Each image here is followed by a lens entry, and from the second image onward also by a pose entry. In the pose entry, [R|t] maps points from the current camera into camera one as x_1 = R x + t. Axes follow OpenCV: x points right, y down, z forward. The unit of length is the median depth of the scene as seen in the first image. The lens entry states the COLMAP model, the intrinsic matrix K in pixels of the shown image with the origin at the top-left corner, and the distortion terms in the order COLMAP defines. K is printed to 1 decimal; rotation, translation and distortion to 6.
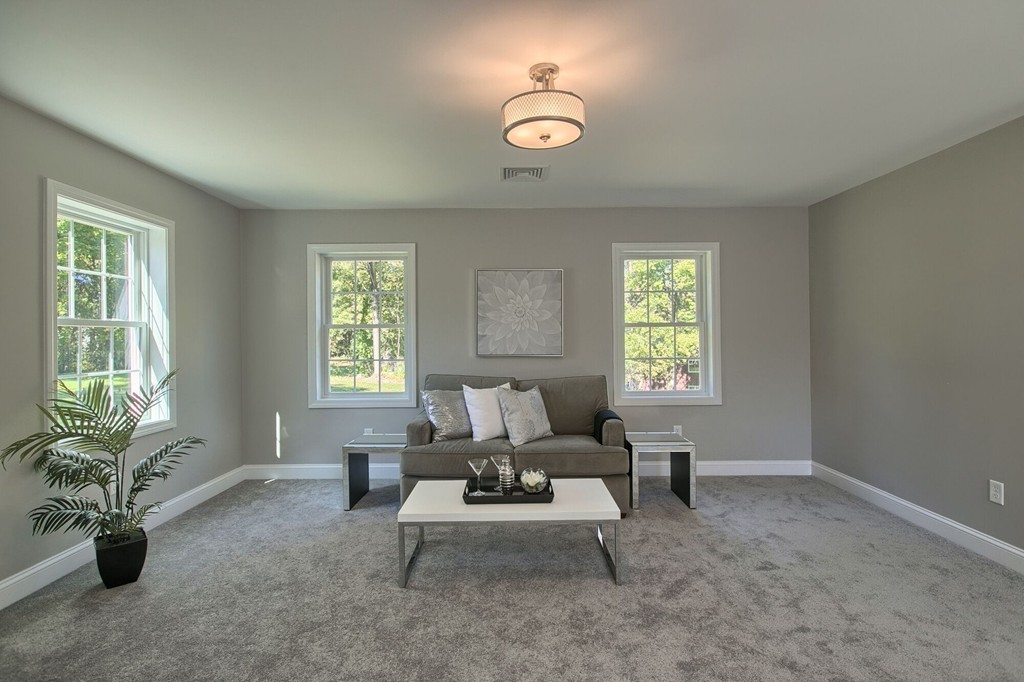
lens RADIAL K [[516.9, 0, 514.5], [0, 516.9, 337.5], [0, 0, 1]] dist [0.005390, 0.000107]
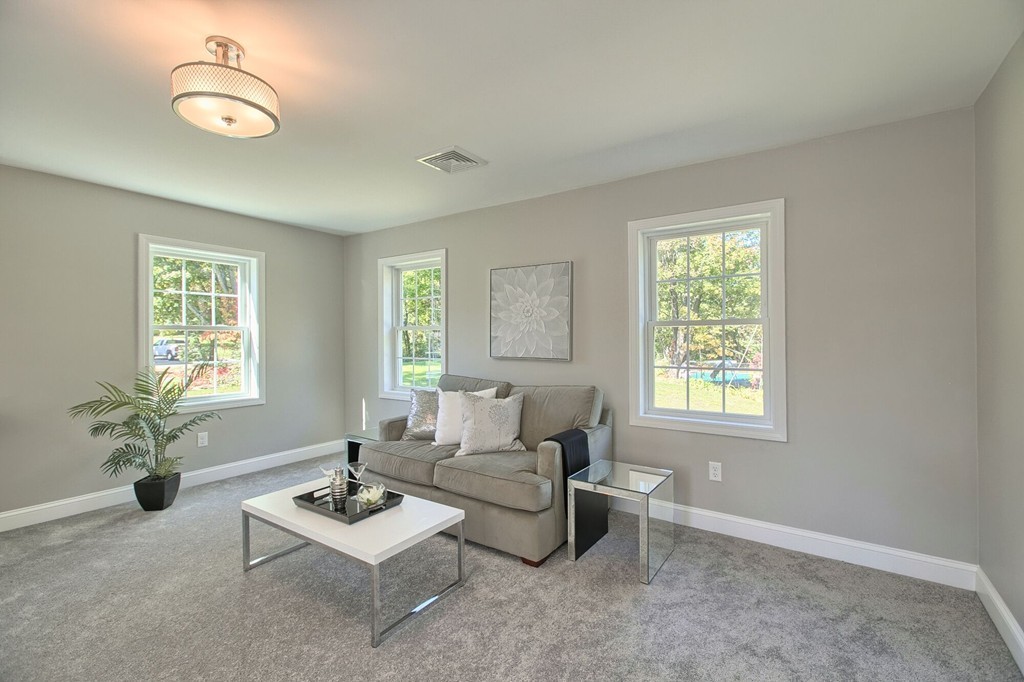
lens RADIAL K [[463.6, 0, 503.9], [0, 463.6, 338.3], [0, 0, 1]] dist [0.007052, 0.000699]
pose [[0.811849, 0.005061, -0.583845, 0.477446], [-0.002391, 0.999983, 0.005343, -0.005575], [0.583862, -0.002942, 0.811847, 0.318802]]
